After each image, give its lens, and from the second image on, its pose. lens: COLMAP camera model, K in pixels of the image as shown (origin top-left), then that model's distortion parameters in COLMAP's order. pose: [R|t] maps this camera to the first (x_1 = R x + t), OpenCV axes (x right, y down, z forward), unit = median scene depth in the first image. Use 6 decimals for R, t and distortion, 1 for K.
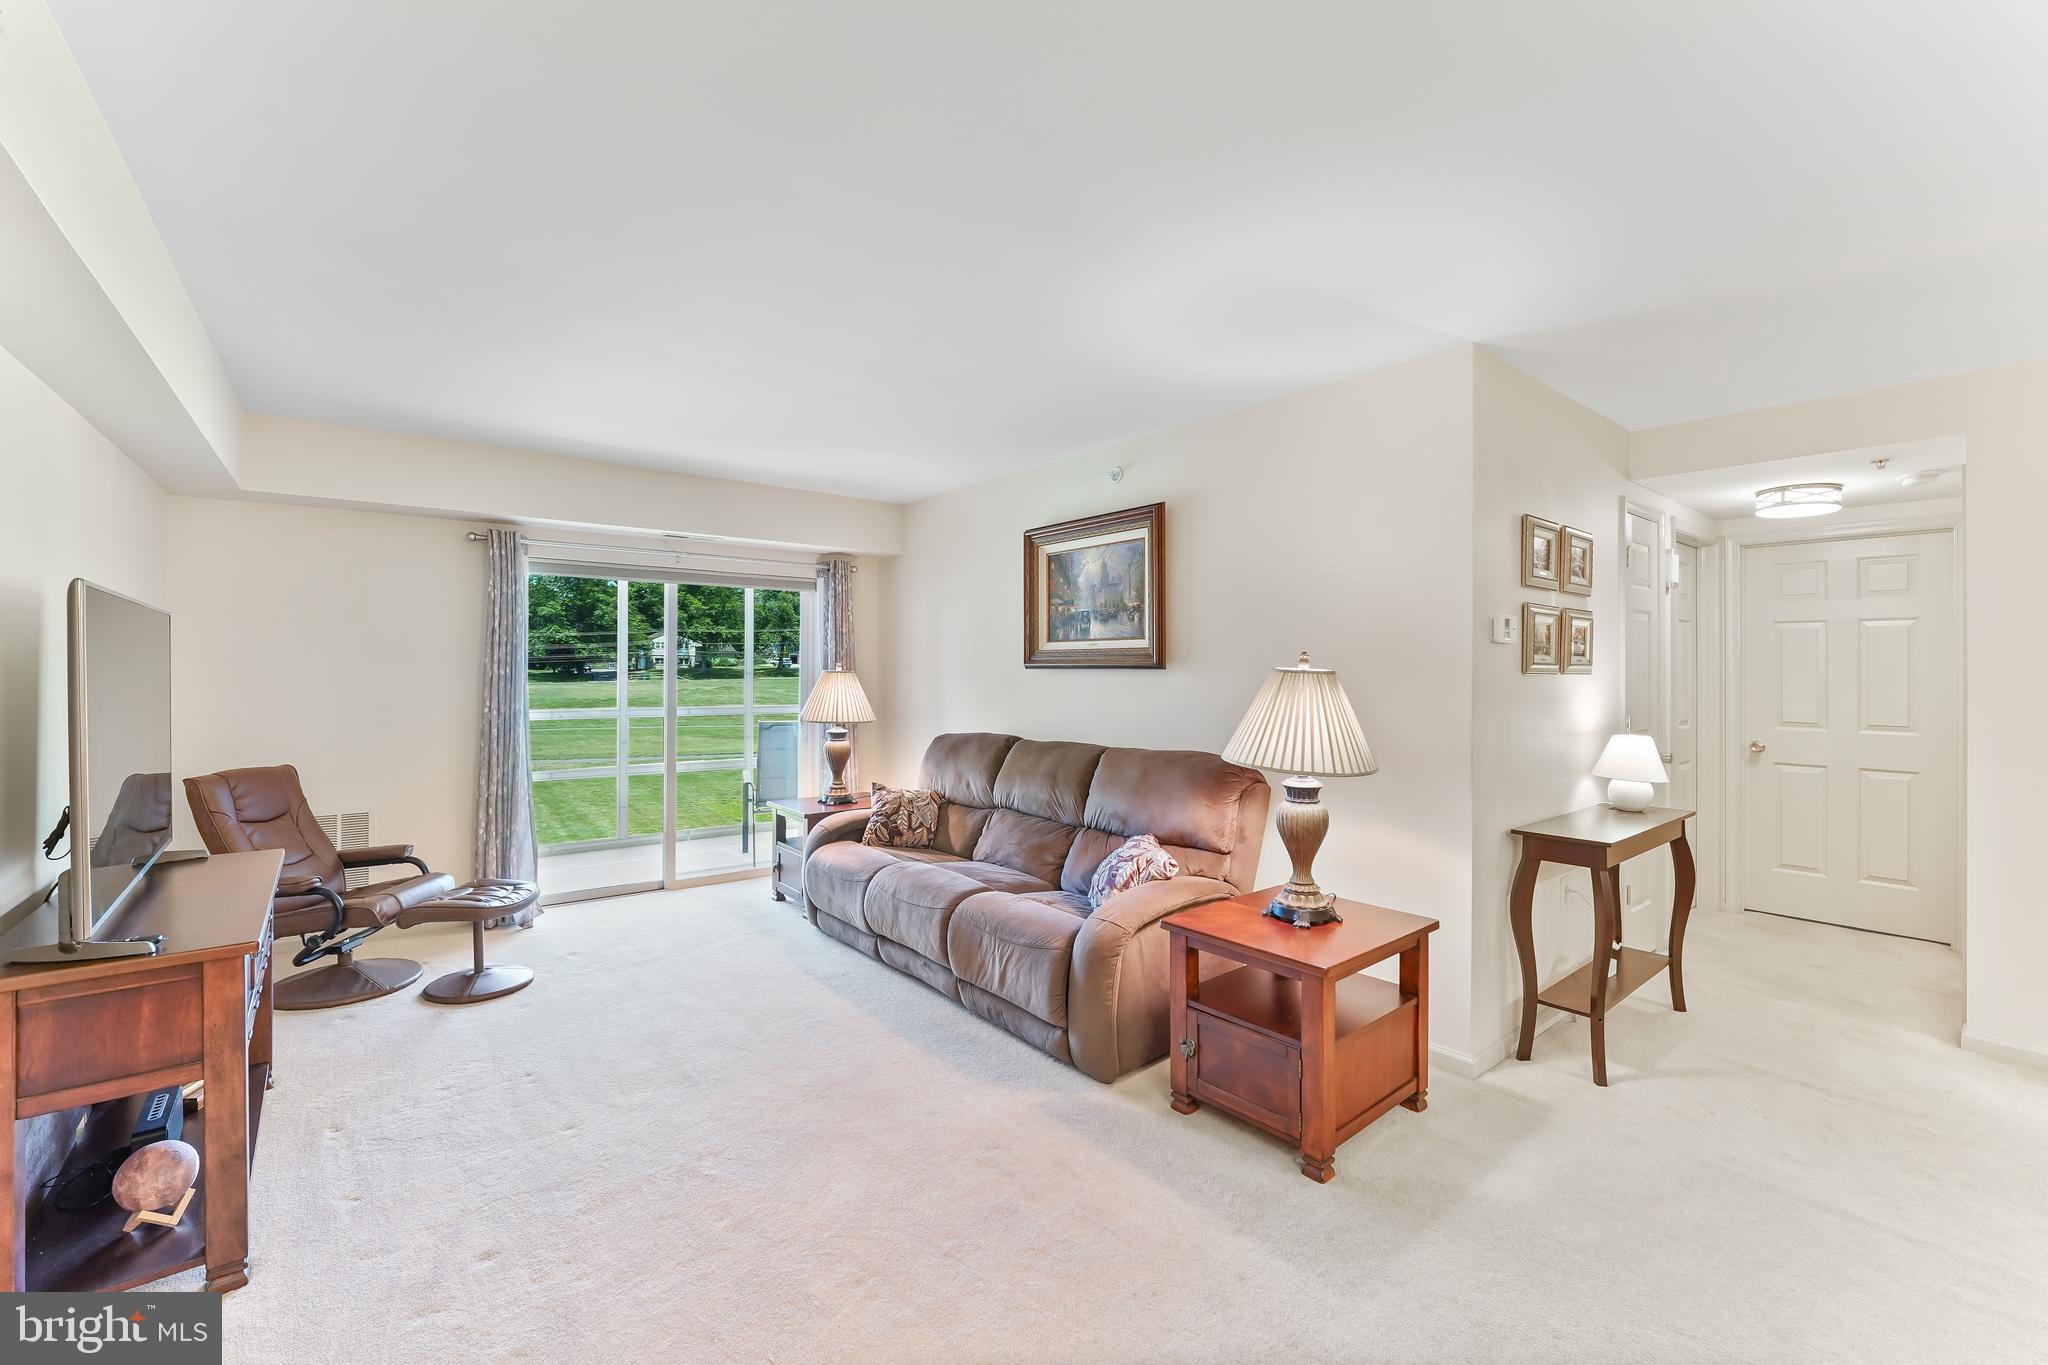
lens RADIAL K [[835.8, 0, 1008.2], [0, 835.8, 662.7], [0, 0, 1]] dist [-0.018159, -0.000041]
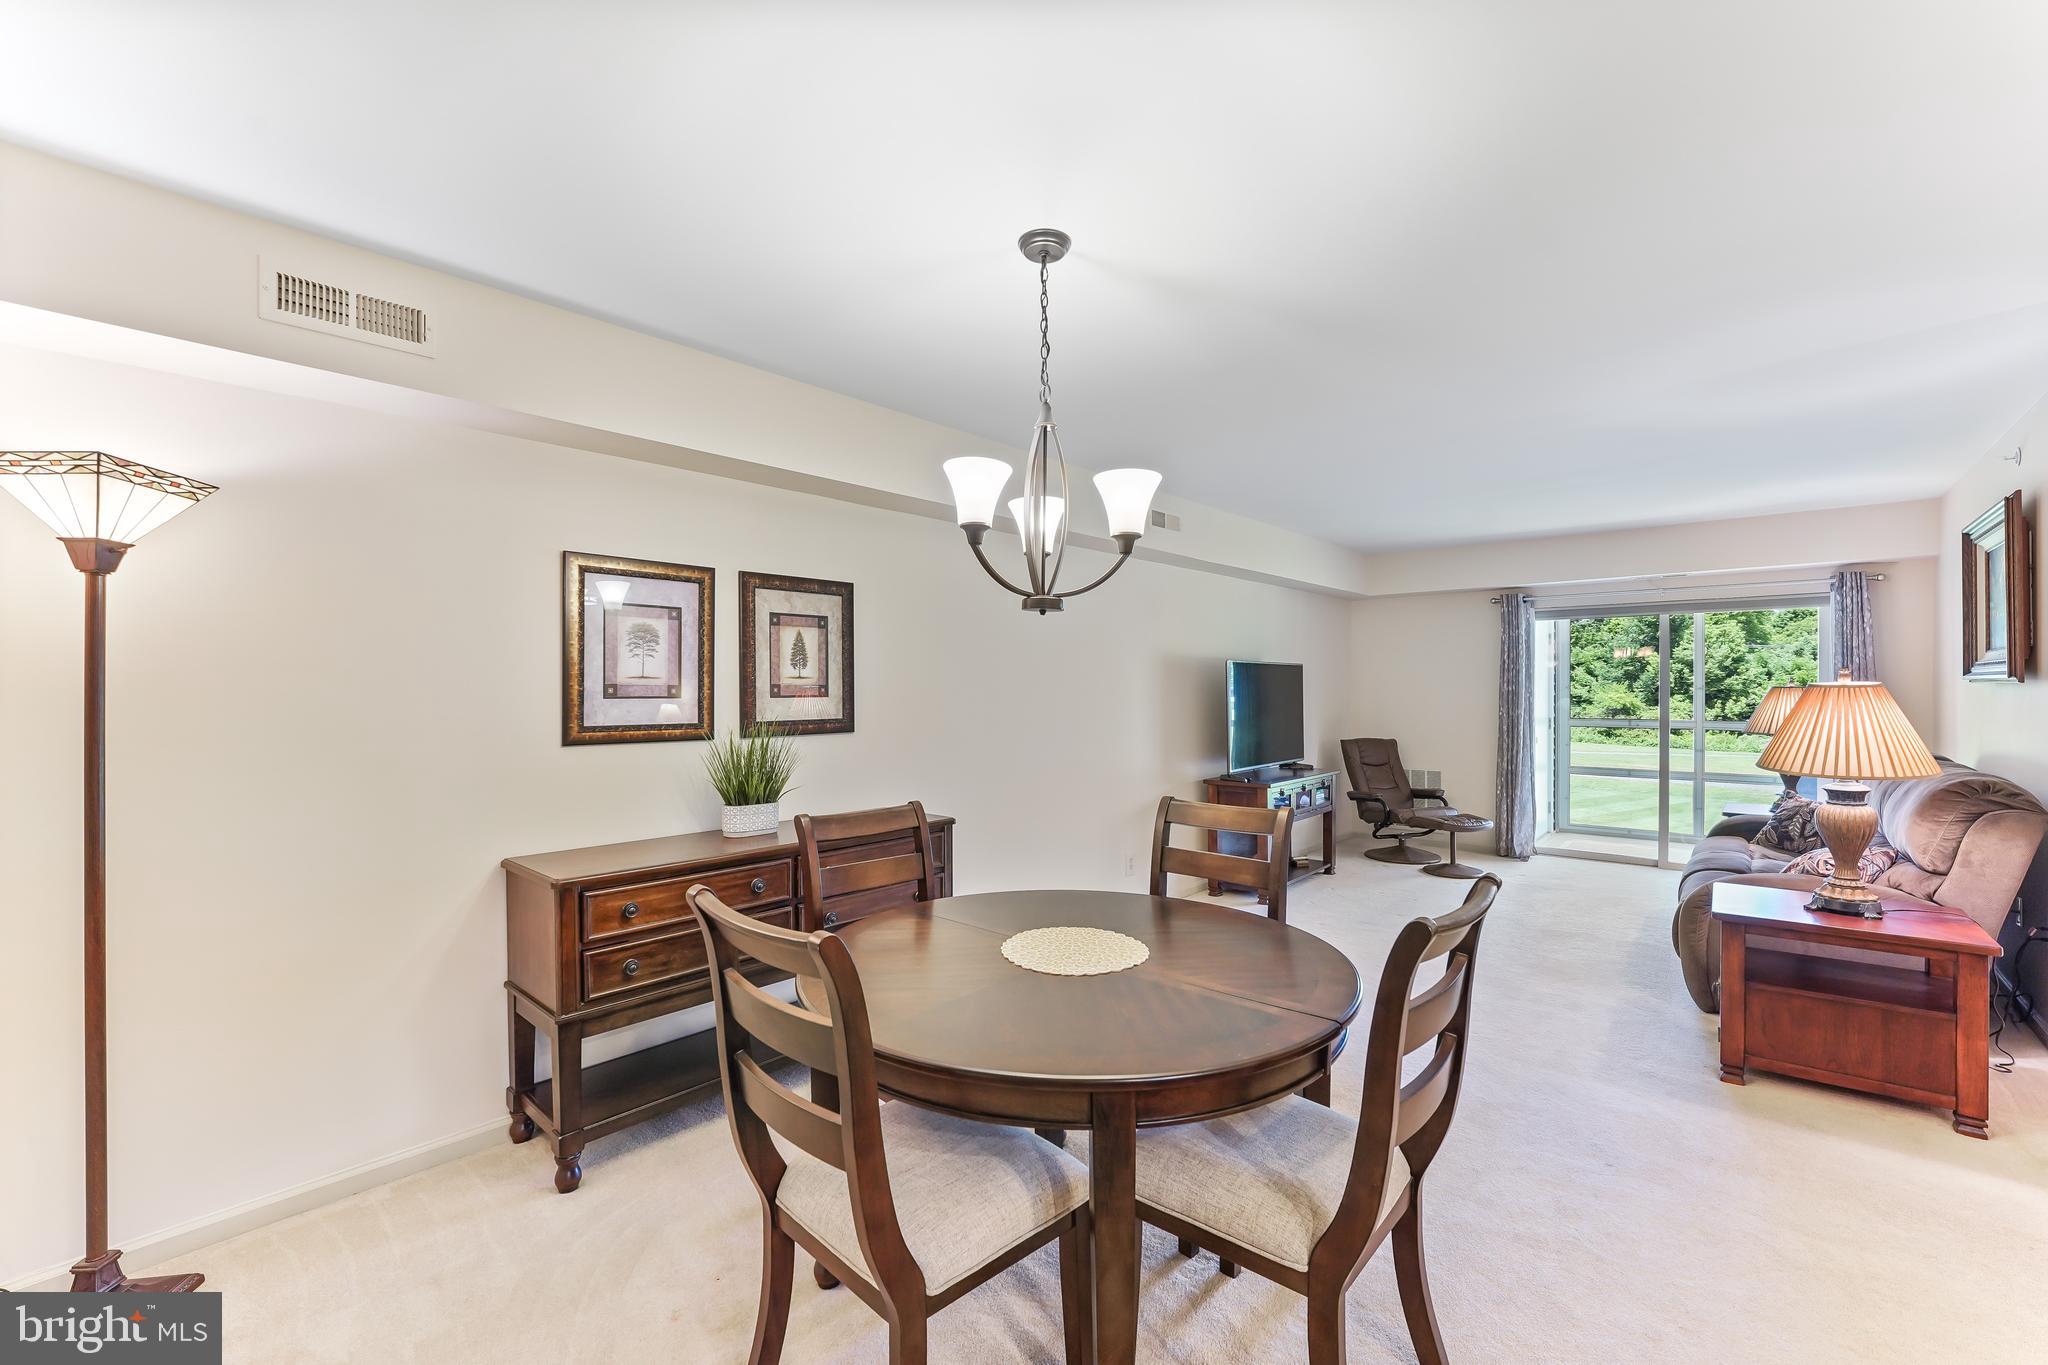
lens RADIAL K [[843.2, 0, 1004.9], [0, 843.2, 675.3], [0, 0, 1]] dist [-0.019170, -0.000016]
pose [[0.176879, -0.018053, -0.984067, 0.900138], [0.011525, 0.999801, -0.016271, 0.002015], [0.984165, -0.008463, 0.177052, -0.209277]]
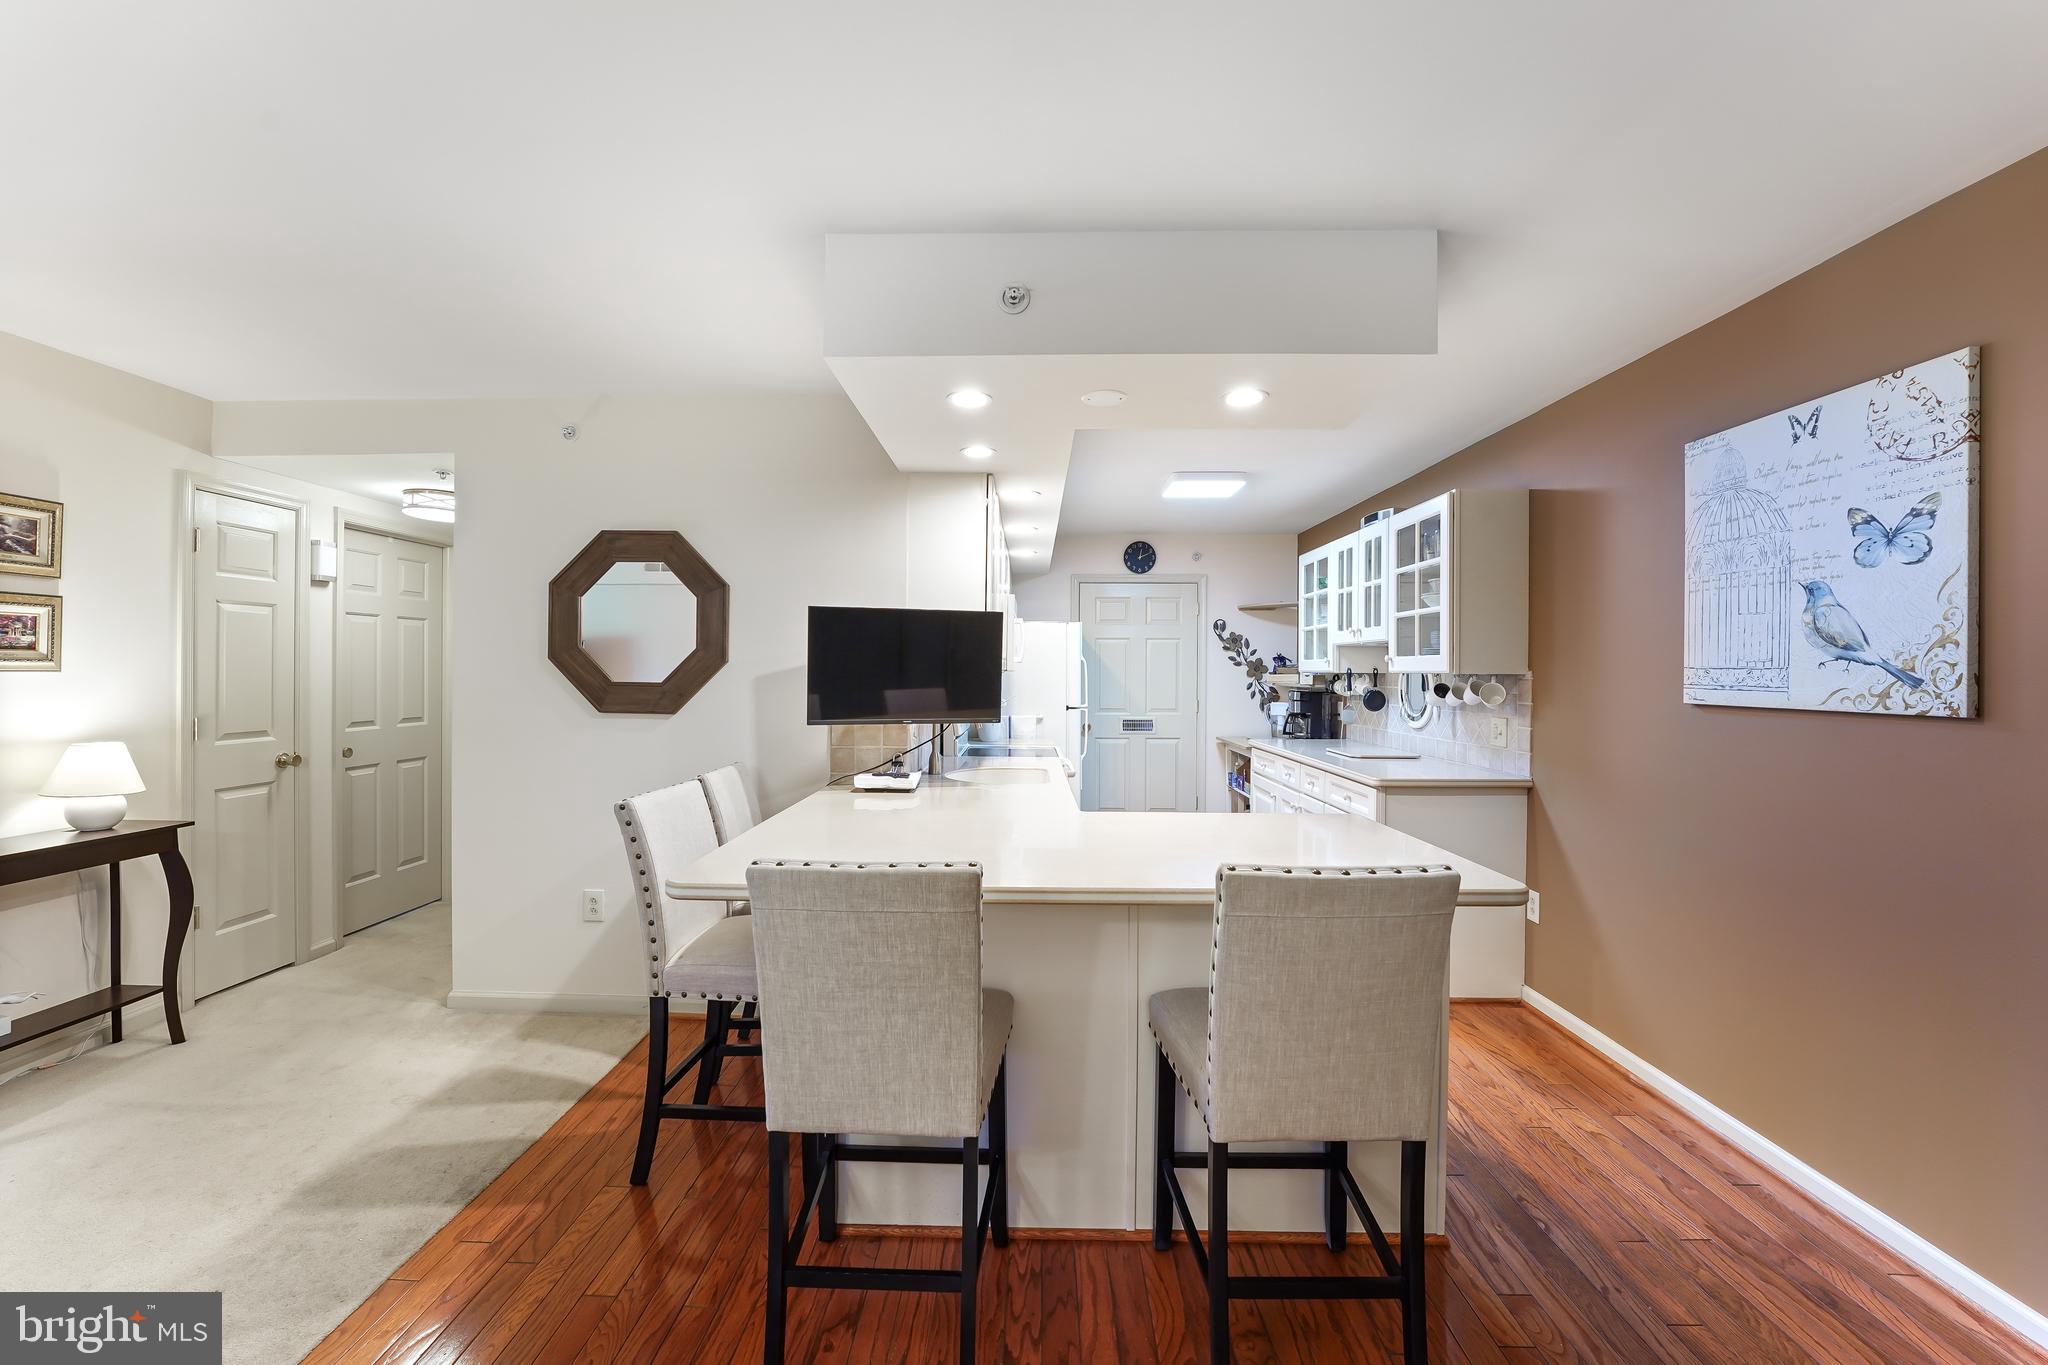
lens RADIAL K [[835.8, 0, 1008.2], [0, 835.8, 662.7], [0, 0, 1]] dist [-0.018159, -0.000041]
pose [[0.634573, 0.007469, 0.772827, 0.655067], [-0.007744, 0.999965, -0.003305, 0.001380], [-0.772824, -0.003887, 0.634608, -0.256464]]
